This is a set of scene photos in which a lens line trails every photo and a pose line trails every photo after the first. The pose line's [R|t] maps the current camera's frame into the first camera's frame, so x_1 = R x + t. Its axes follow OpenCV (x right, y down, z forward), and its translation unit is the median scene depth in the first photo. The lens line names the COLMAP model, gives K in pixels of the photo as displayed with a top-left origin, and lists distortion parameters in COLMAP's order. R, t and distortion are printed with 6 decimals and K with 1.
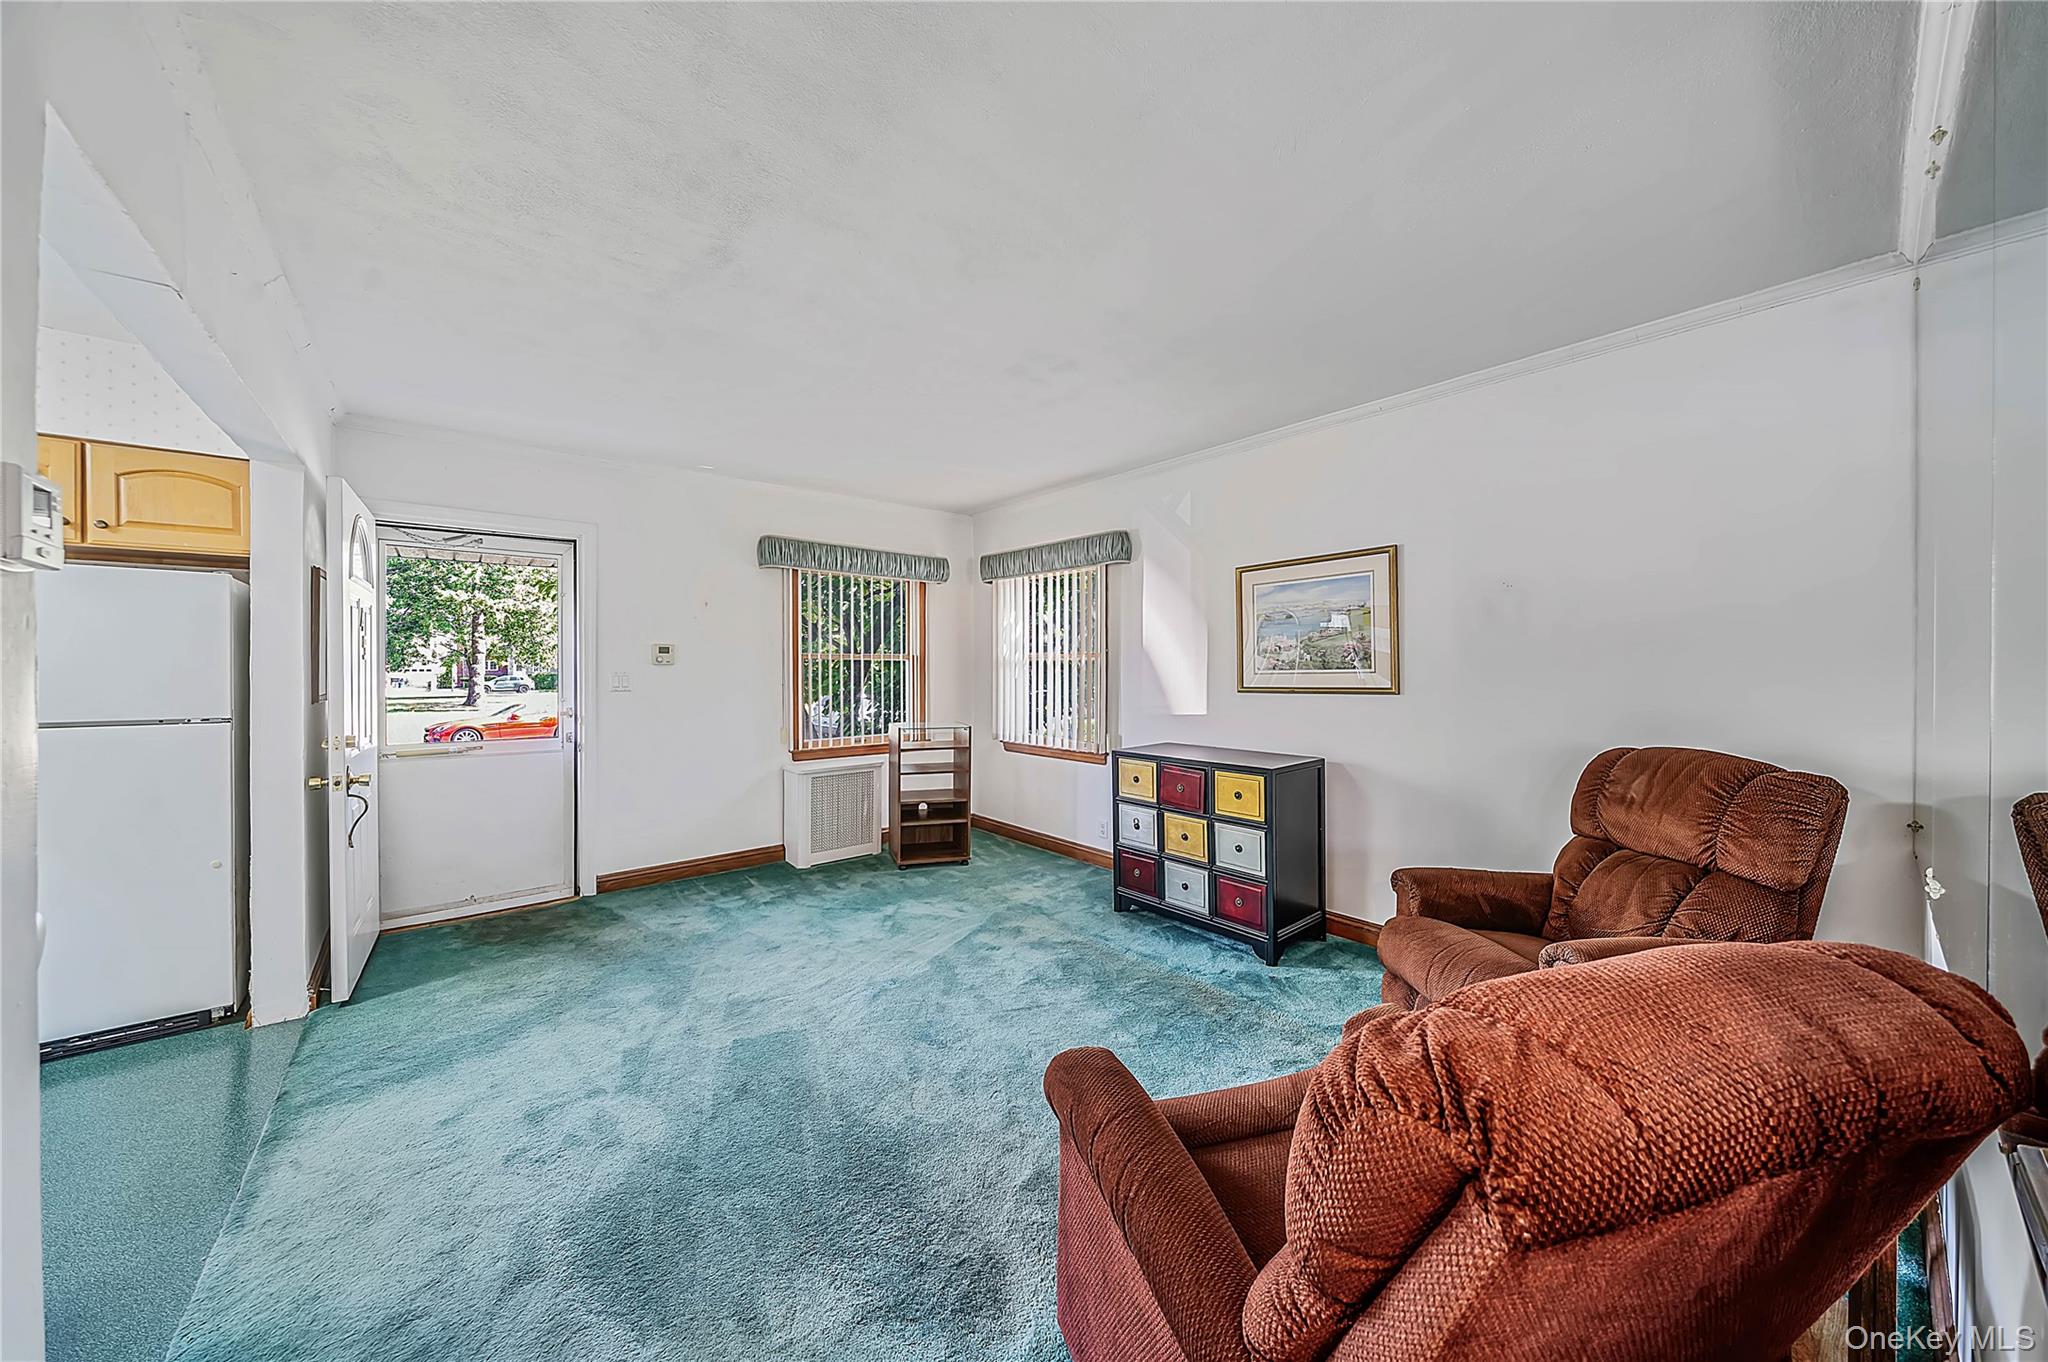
lens RADIAL K [[693.9, 0, 1029.2], [0, 693.9, 669.8], [0, 0, 1]] dist [-0.000259, 0.000000]
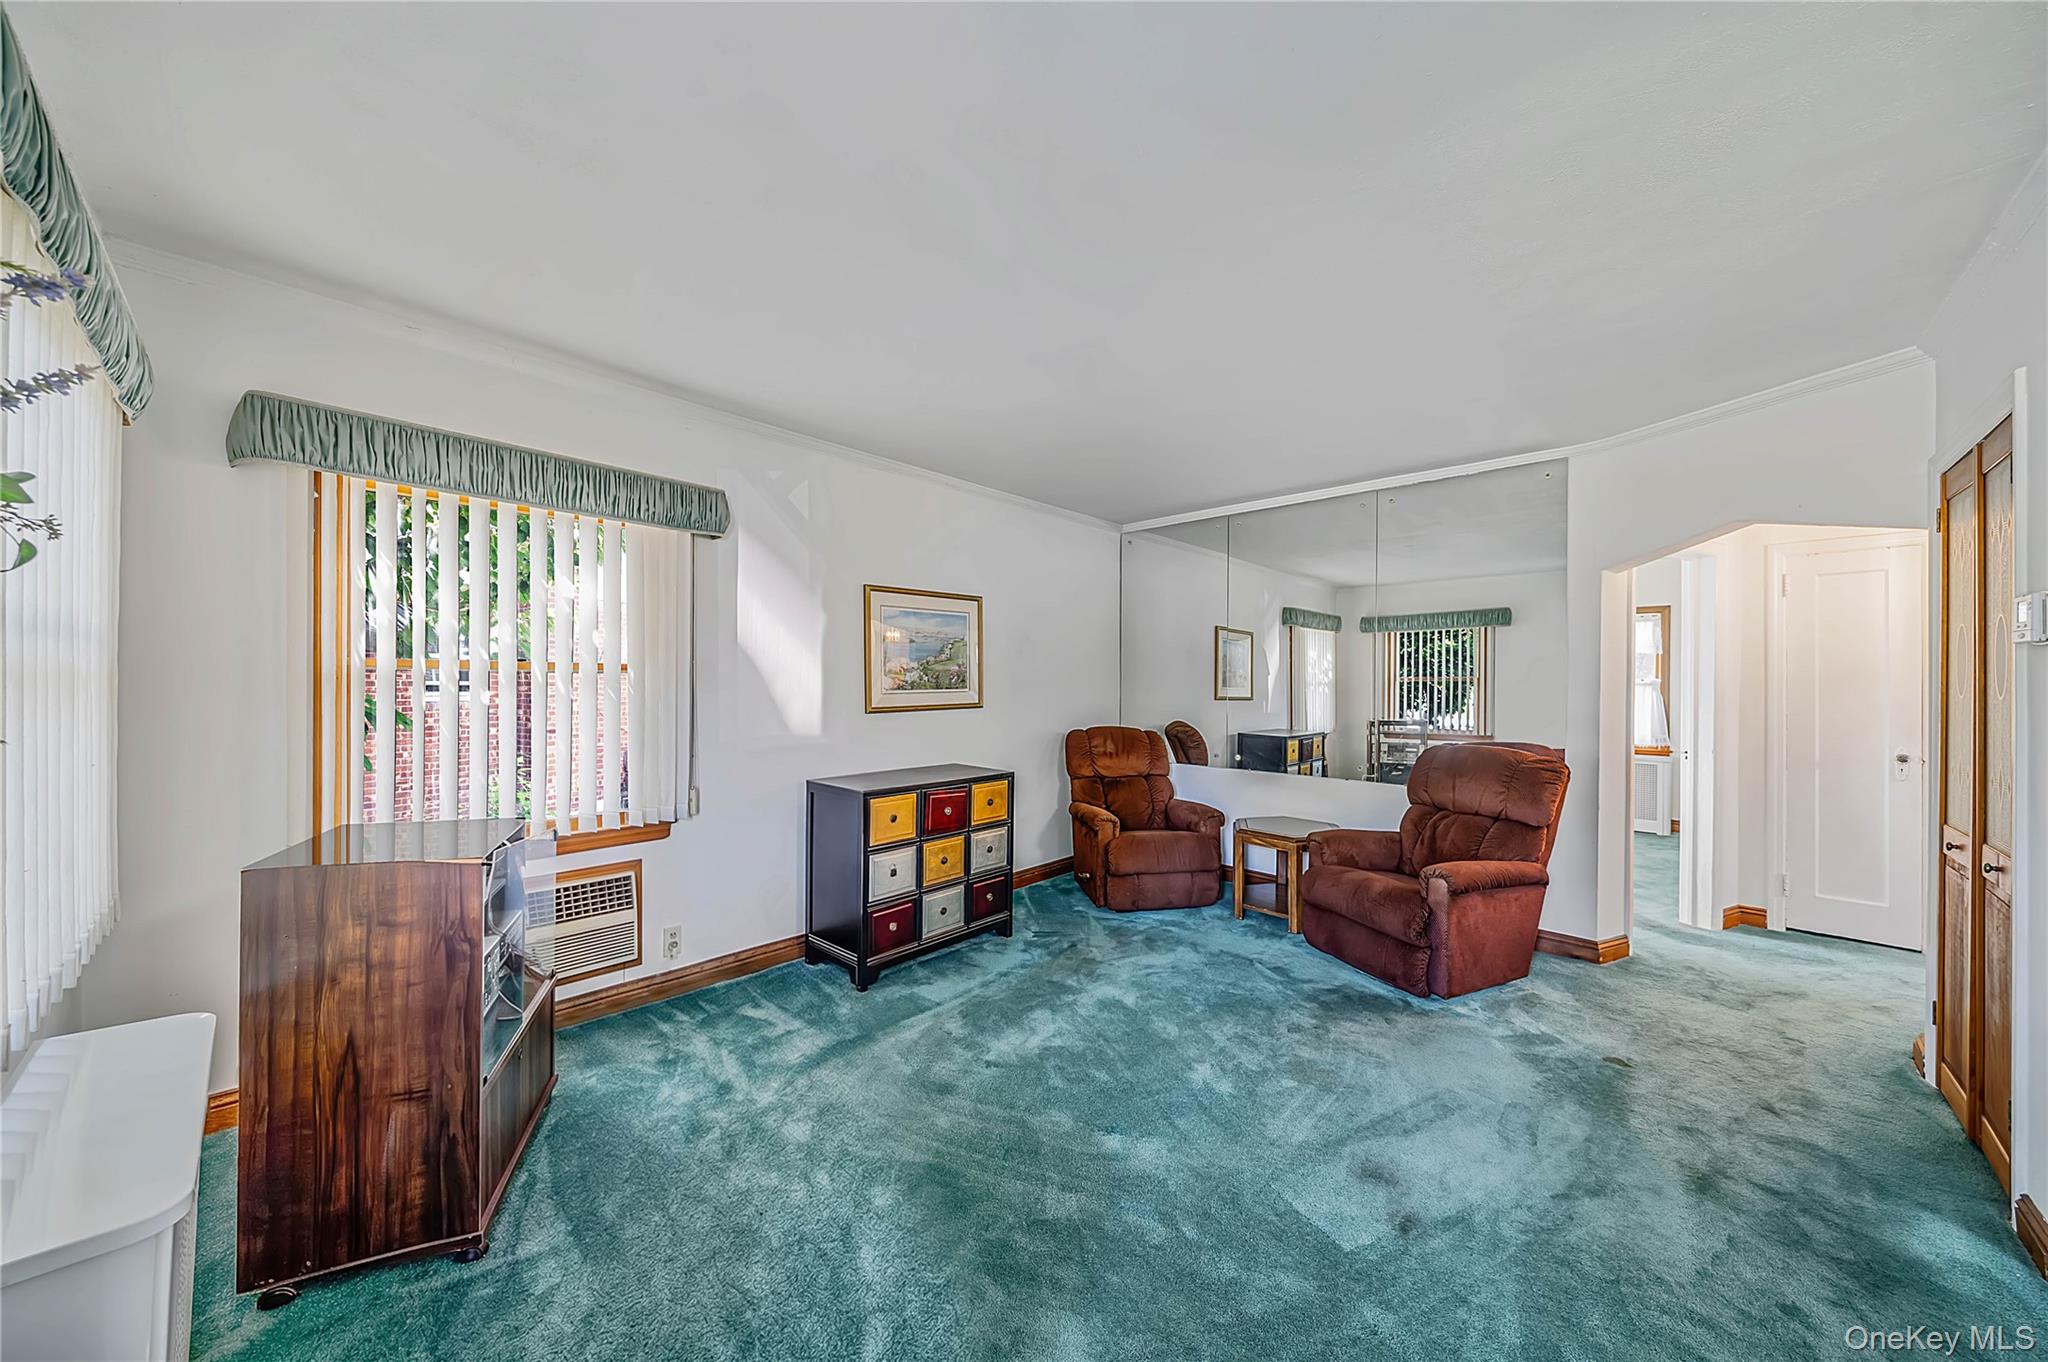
lens RADIAL K [[693.9, 0, 1027.8], [0, 693.9, 684.0], [0, 0, 1]] dist [-0.000259, 0.000000]
pose [[-0.112378, -0.000558, 0.993665, -0.733869], [0.001100, 0.999999, 0.000686, -0.009865], [-0.993665, 0.001170, -0.112377, 0.949901]]
